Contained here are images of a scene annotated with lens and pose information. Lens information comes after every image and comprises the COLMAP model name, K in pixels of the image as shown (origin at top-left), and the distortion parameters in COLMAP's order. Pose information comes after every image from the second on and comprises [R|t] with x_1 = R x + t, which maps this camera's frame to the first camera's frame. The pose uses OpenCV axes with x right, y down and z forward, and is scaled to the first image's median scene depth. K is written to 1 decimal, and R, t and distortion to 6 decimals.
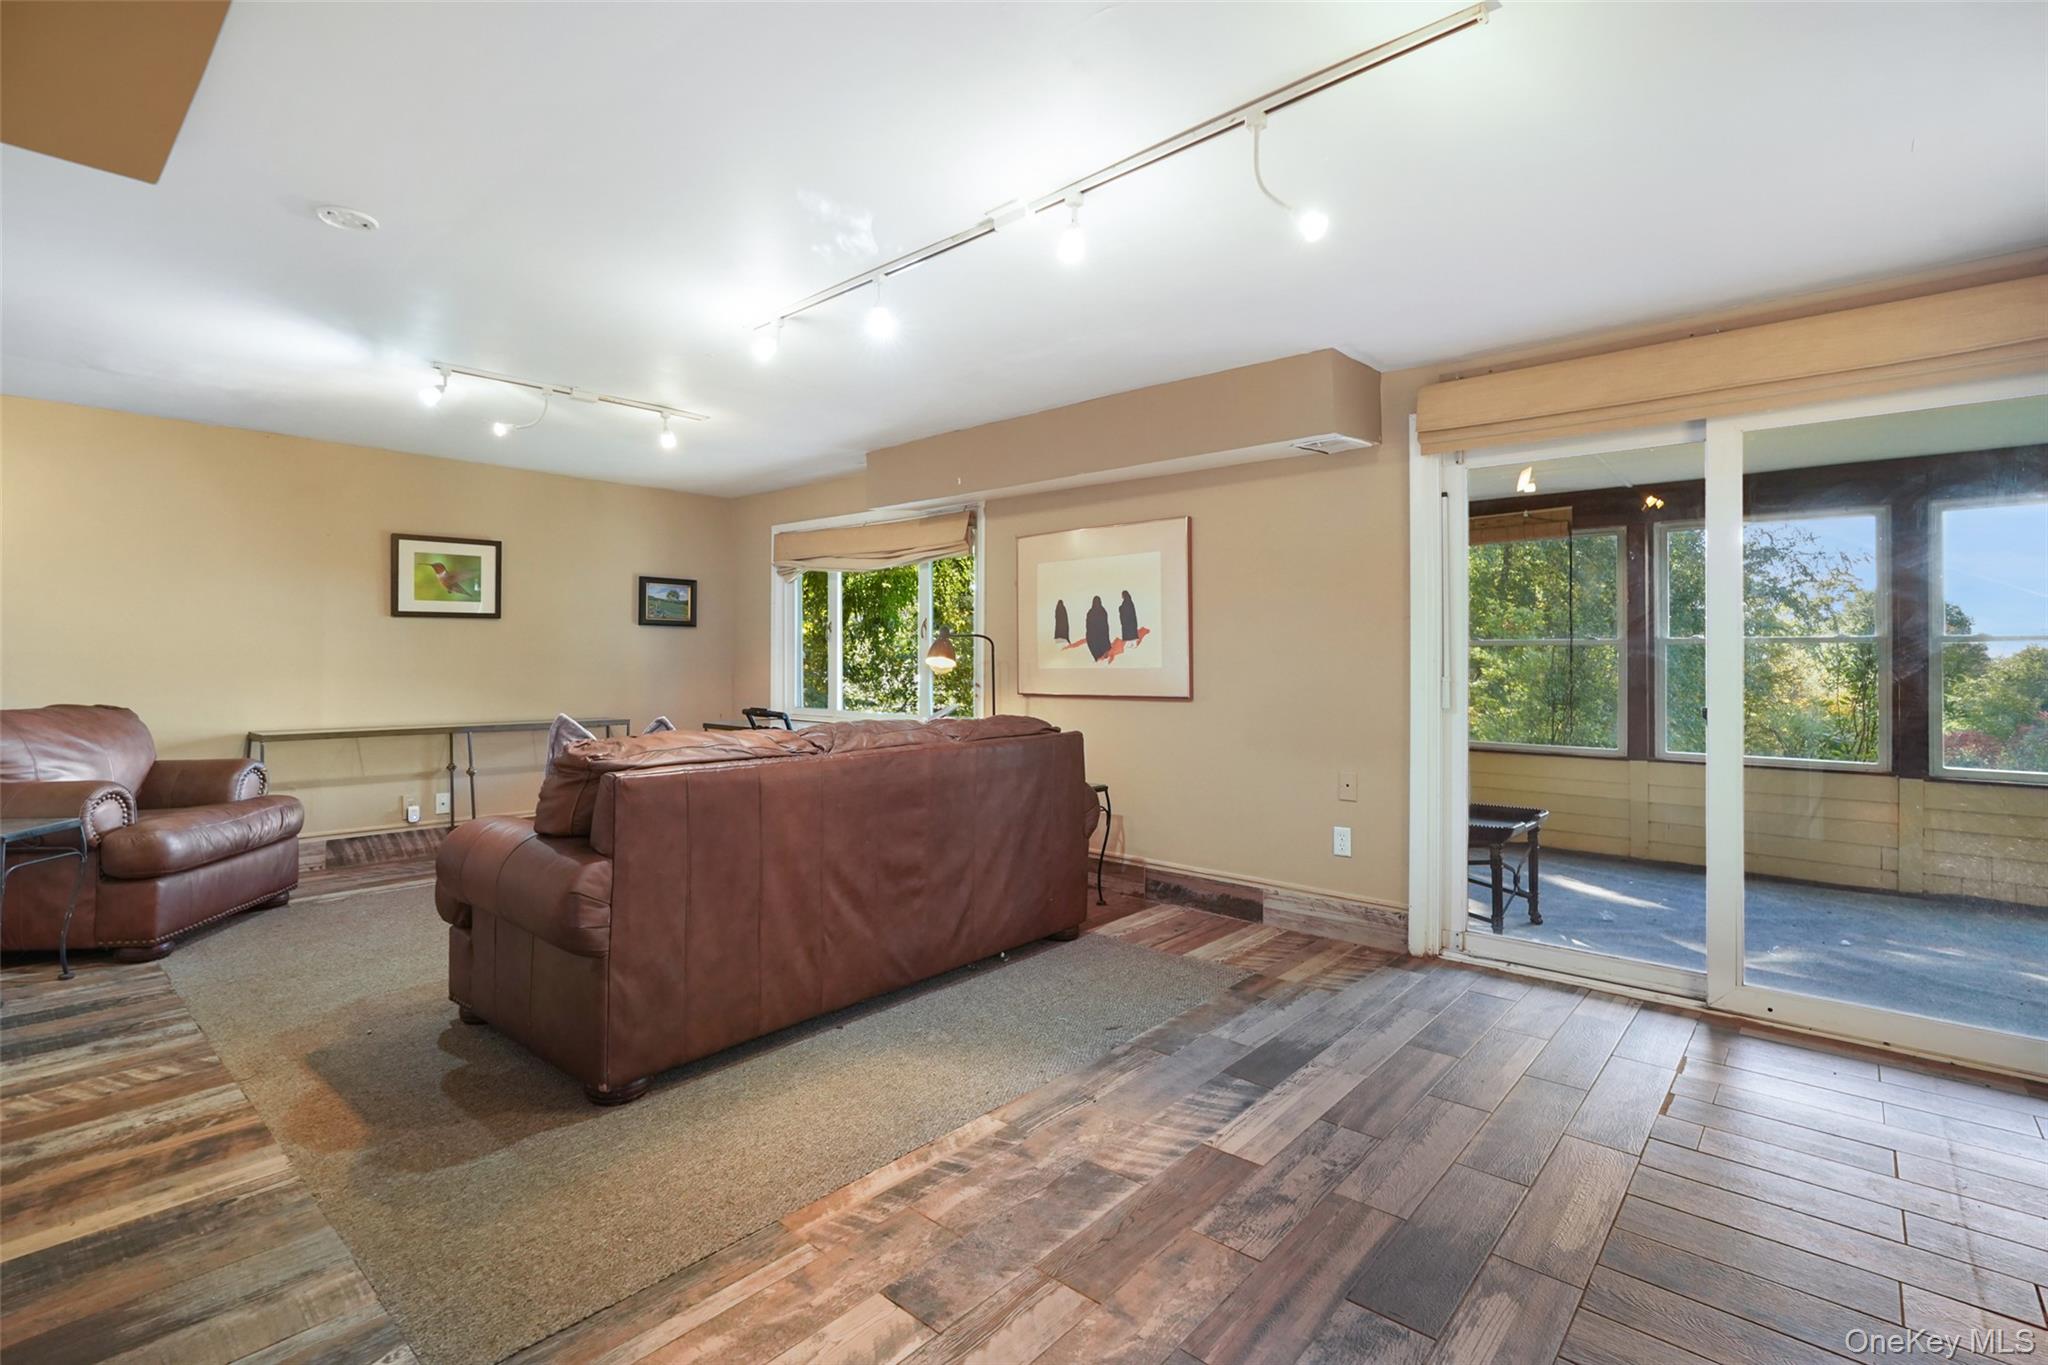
lens RADIAL K [[942.1, 0, 1020.6], [0, 942.1, 666.6], [0, 0, 1]] dist [-0.002982, 0.000276]
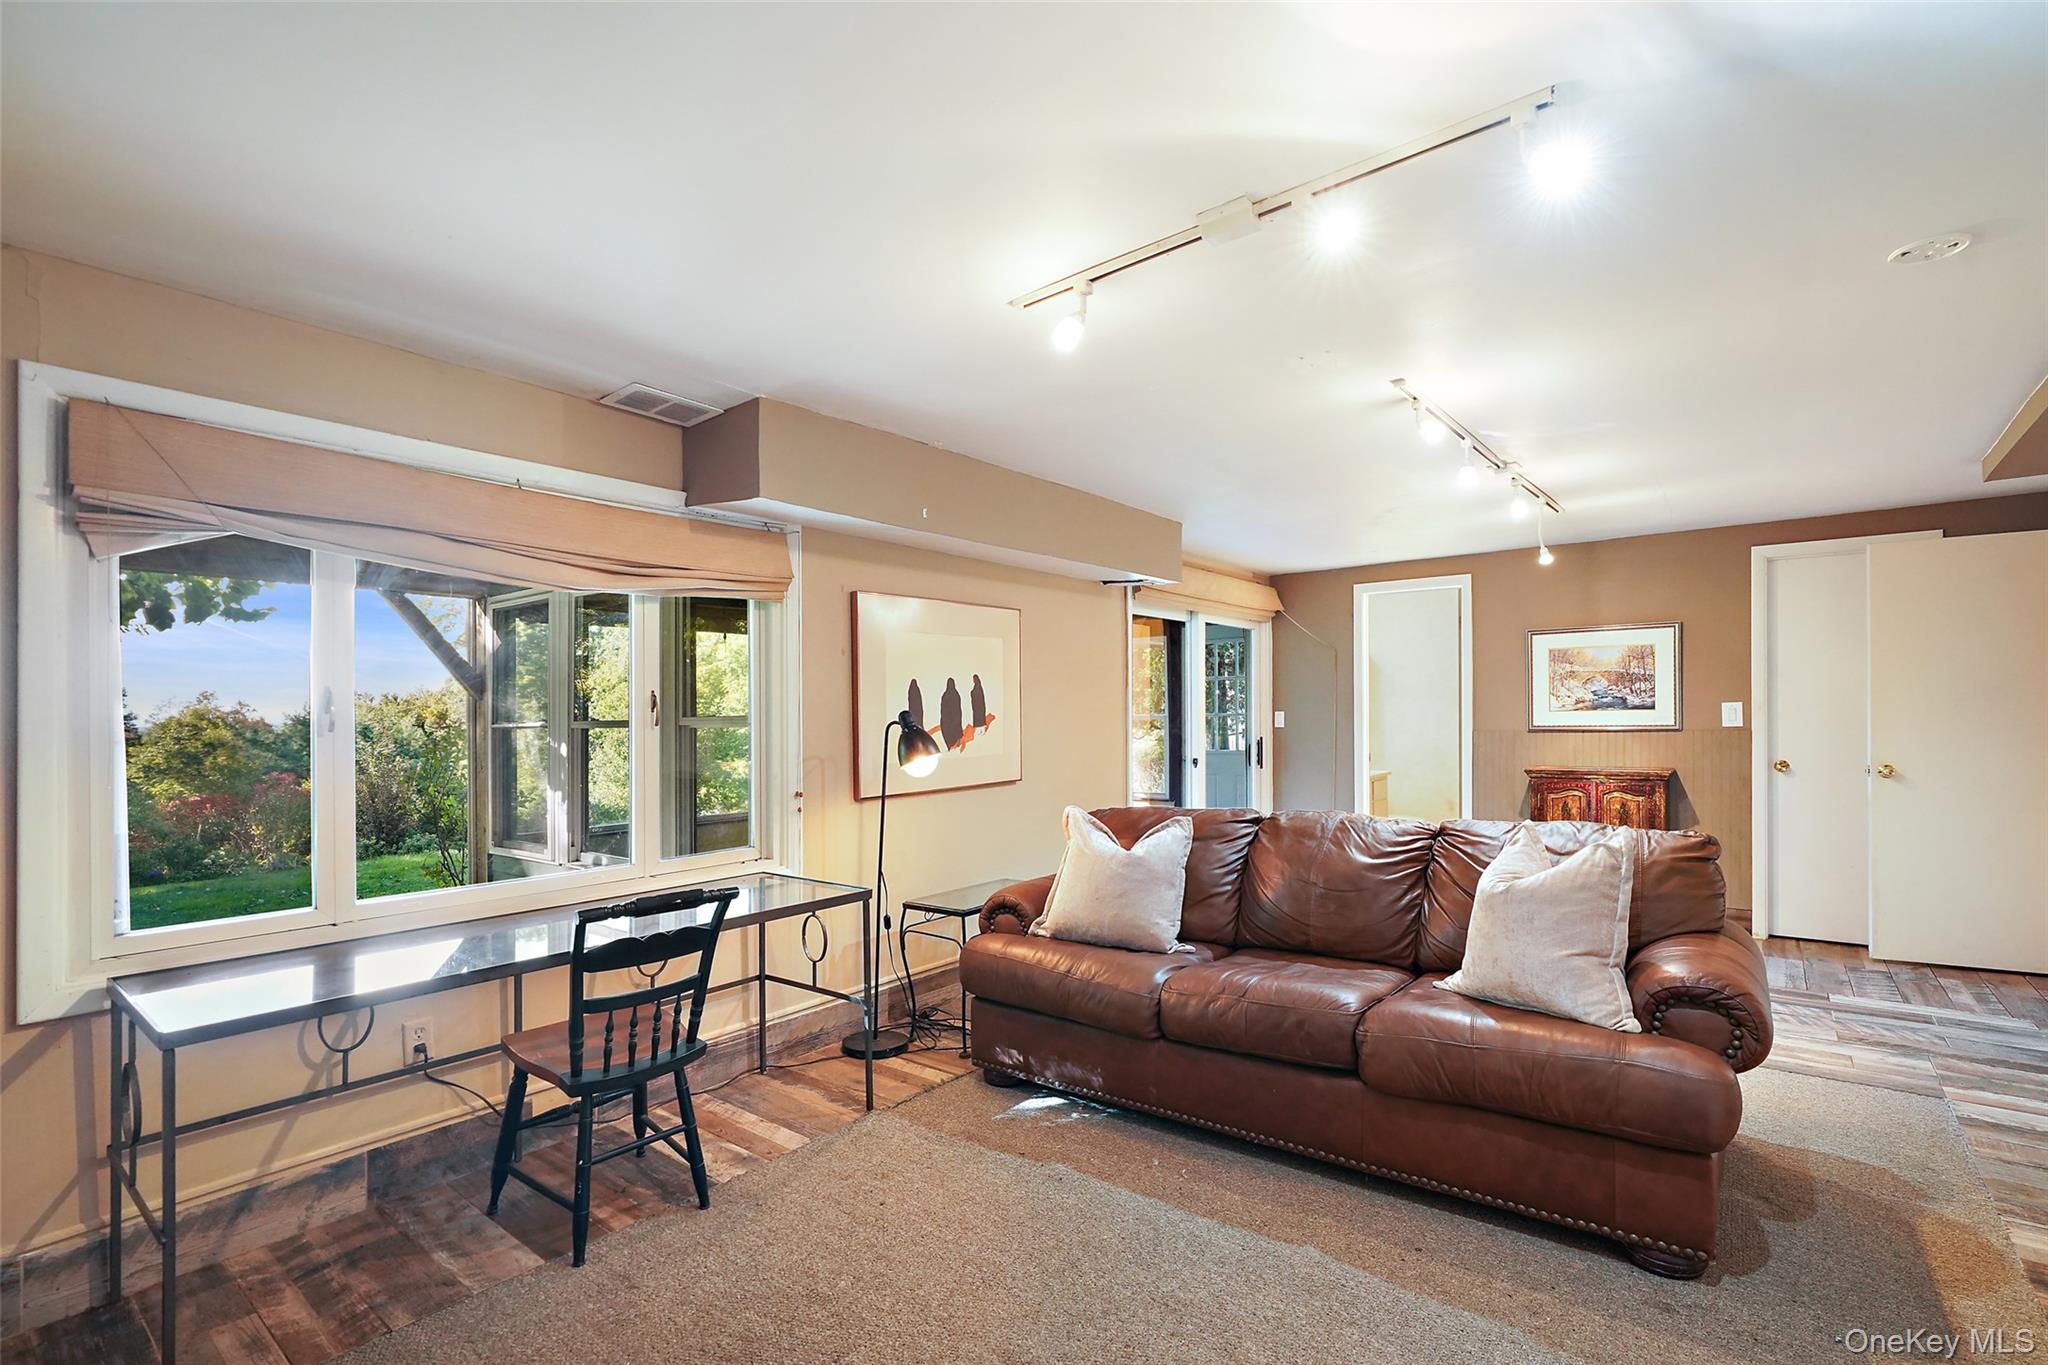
lens RADIAL K [[942.1, 0, 1022.0], [0, 942.1, 700.1], [0, 0, 1]] dist [-0.002982, 0.000276]
pose [[-0.050142, 0.025766, 0.998410, -0.833973], [0.030995, 0.999226, -0.024230, -0.030488], [-0.998261, 0.029731, -0.050902, 0.998544]]
